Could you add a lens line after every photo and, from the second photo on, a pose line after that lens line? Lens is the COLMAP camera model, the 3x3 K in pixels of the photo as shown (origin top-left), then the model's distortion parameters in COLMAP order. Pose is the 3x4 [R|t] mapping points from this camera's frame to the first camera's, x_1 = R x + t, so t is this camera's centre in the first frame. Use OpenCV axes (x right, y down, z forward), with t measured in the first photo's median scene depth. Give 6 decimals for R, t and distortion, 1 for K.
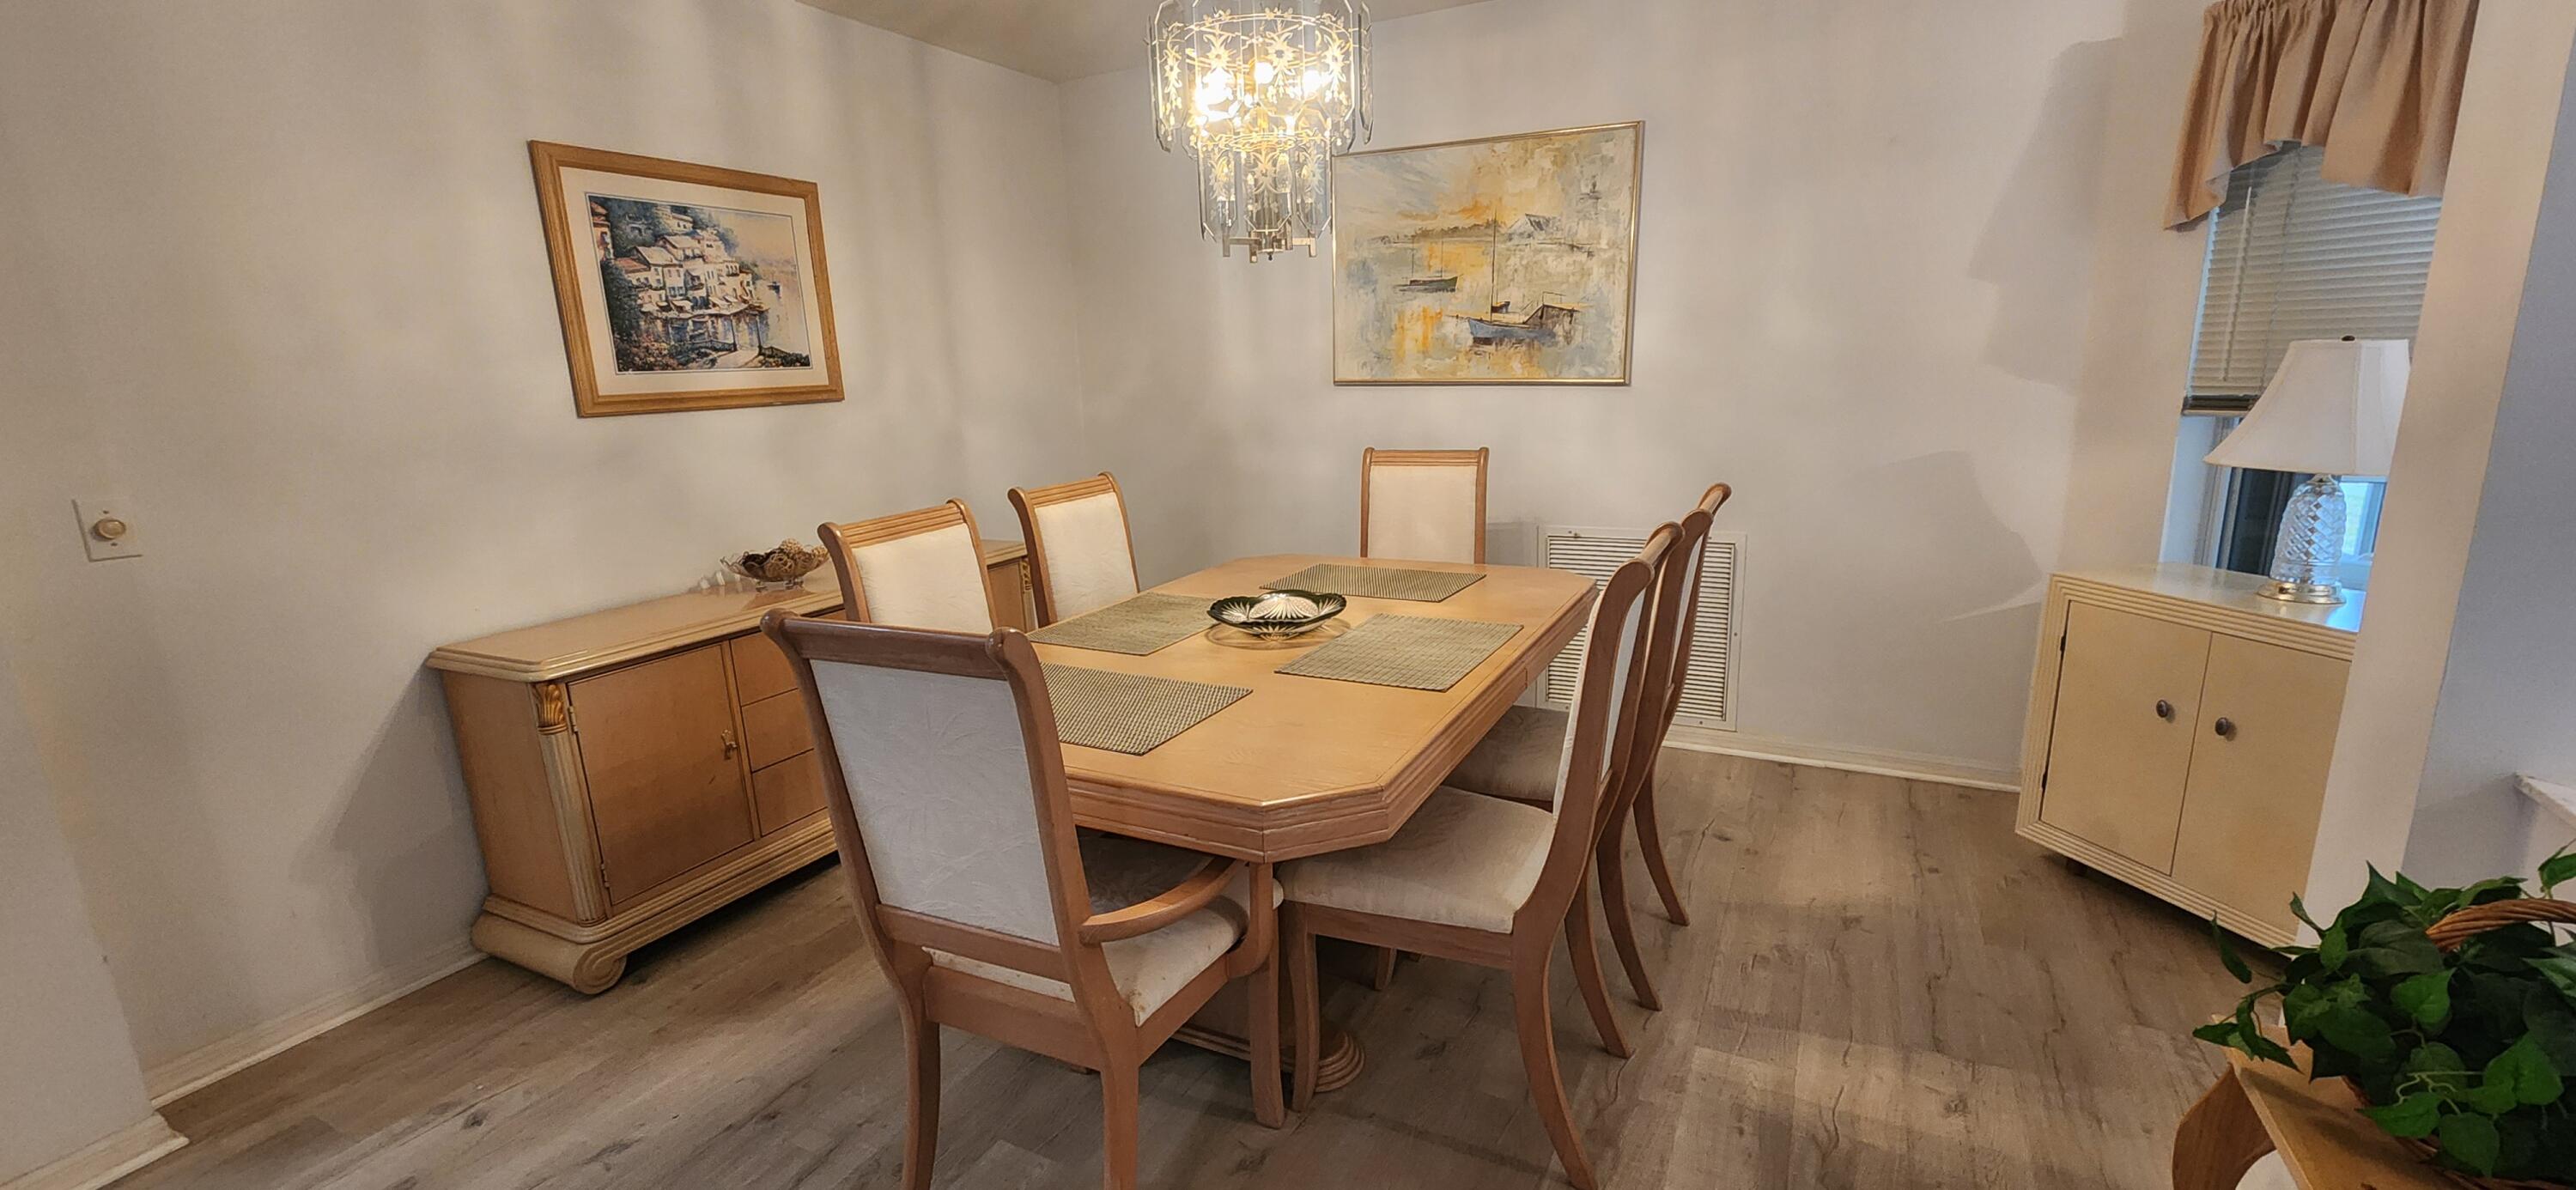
lens RADIAL K [[1047.1, 0, 1291.7], [0, 1047.1, 601.3], [0, 0, 1]] dist [0.000520, 0.000019]
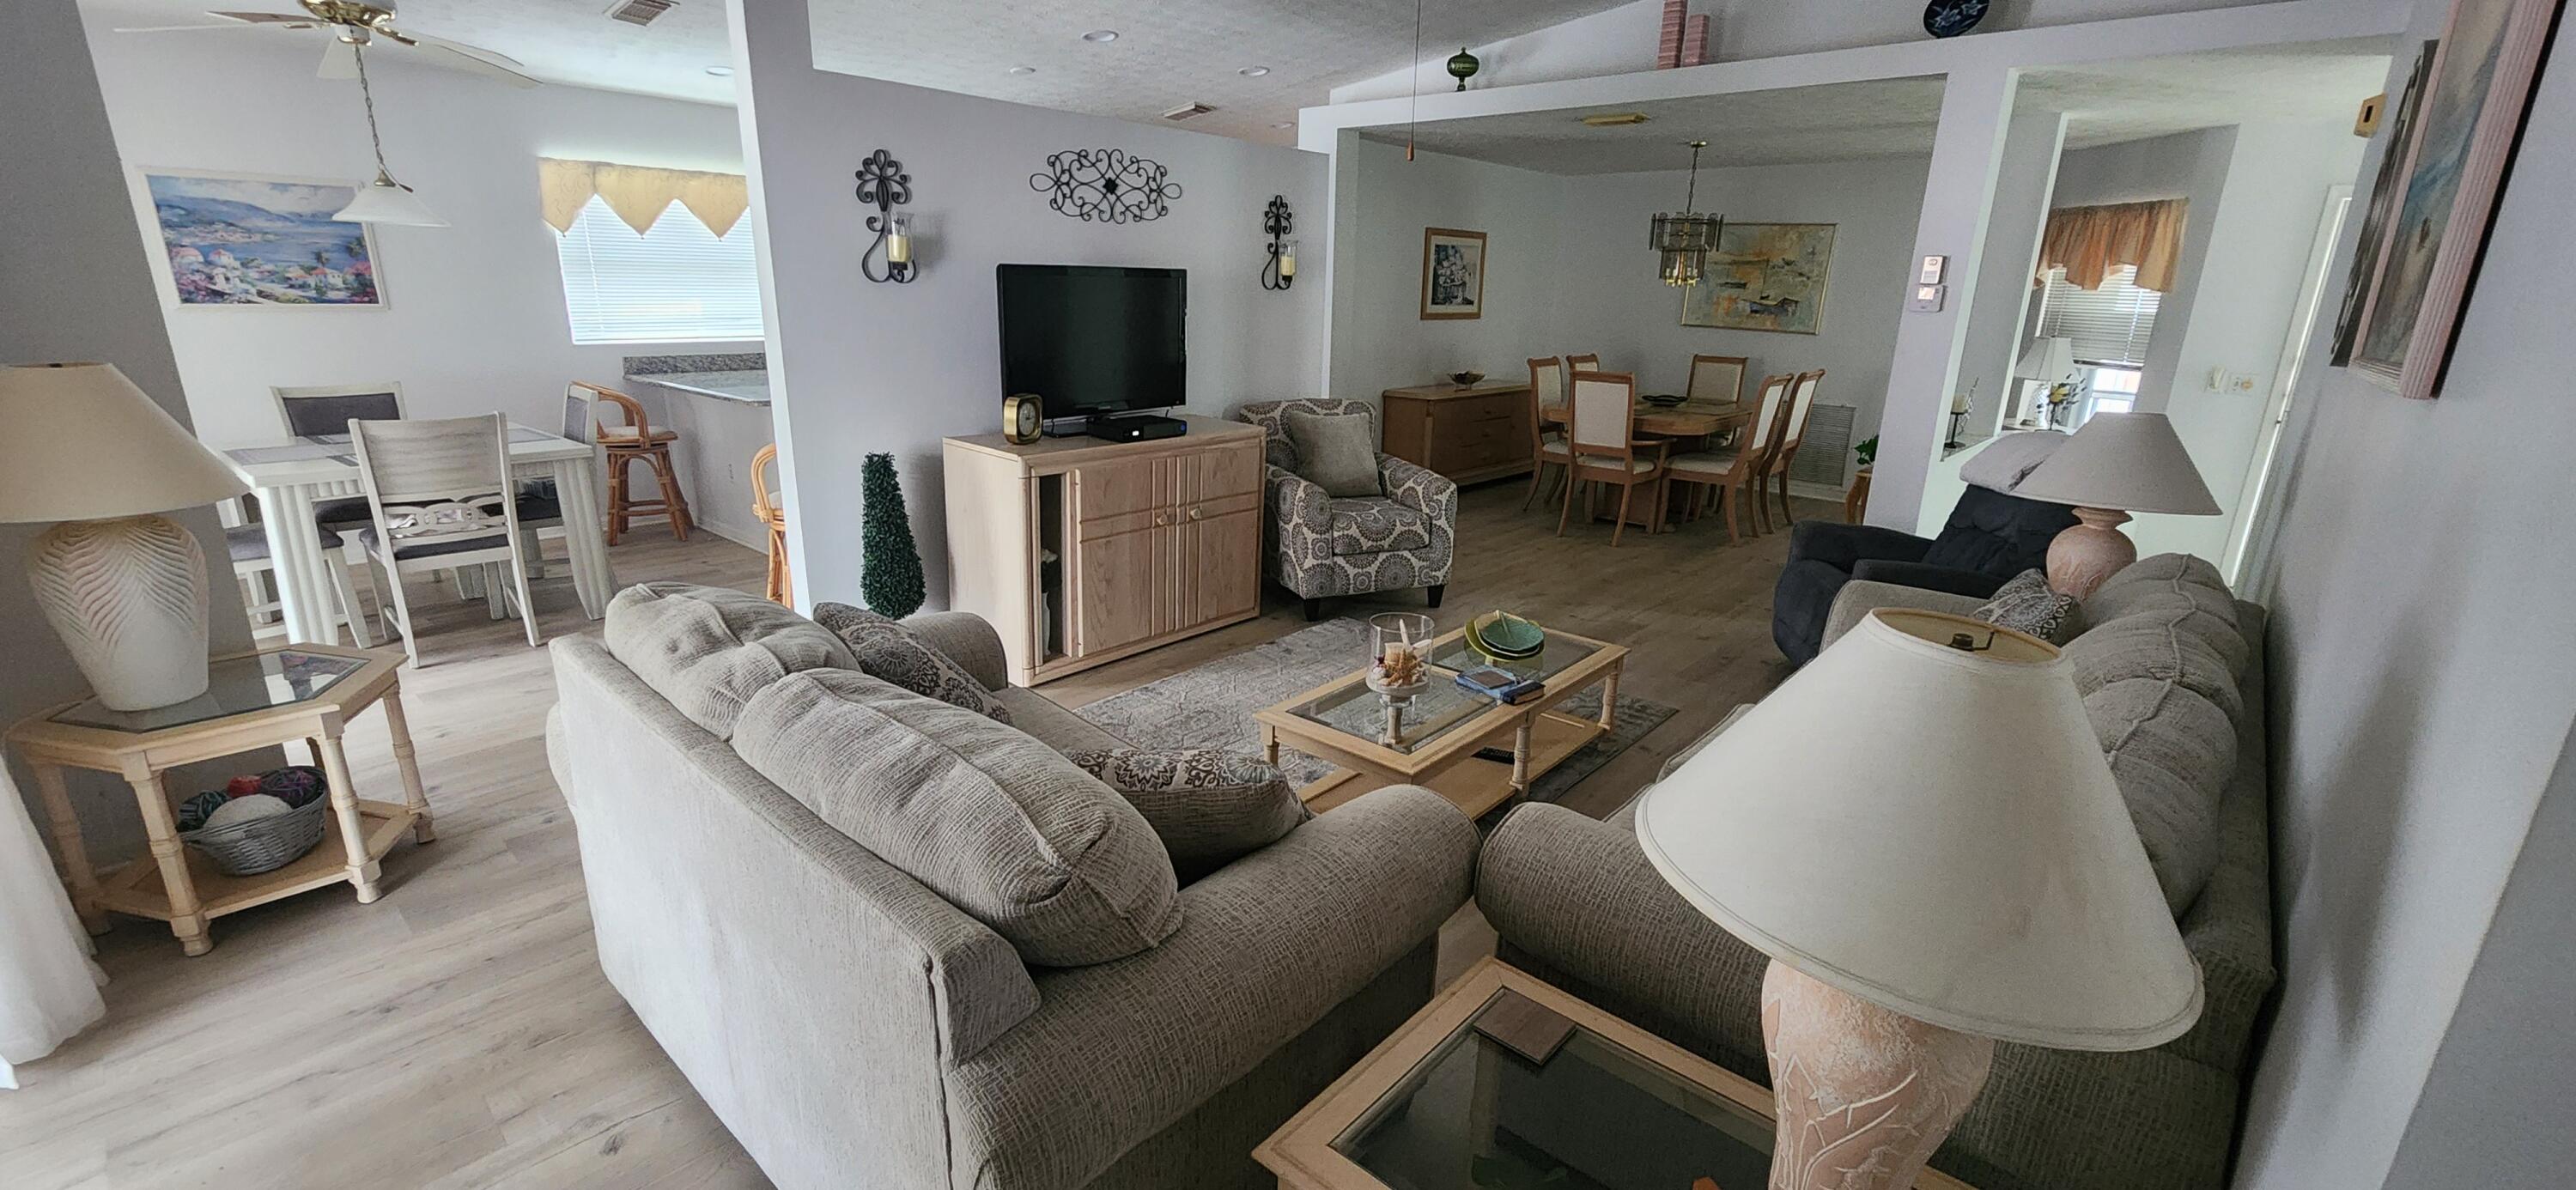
lens RADIAL K [[1047.1, 0, 1289.7], [0, 1047.1, 600.1], [0, 0, 1]] dist [0.000520, 0.000019]
pose [[0.965183, 0.128608, -0.227777, -0.219294], [-0.113075, 0.990358, 0.080034, 0.343290], [0.235874, -0.051492, 0.970419, -1.659275]]
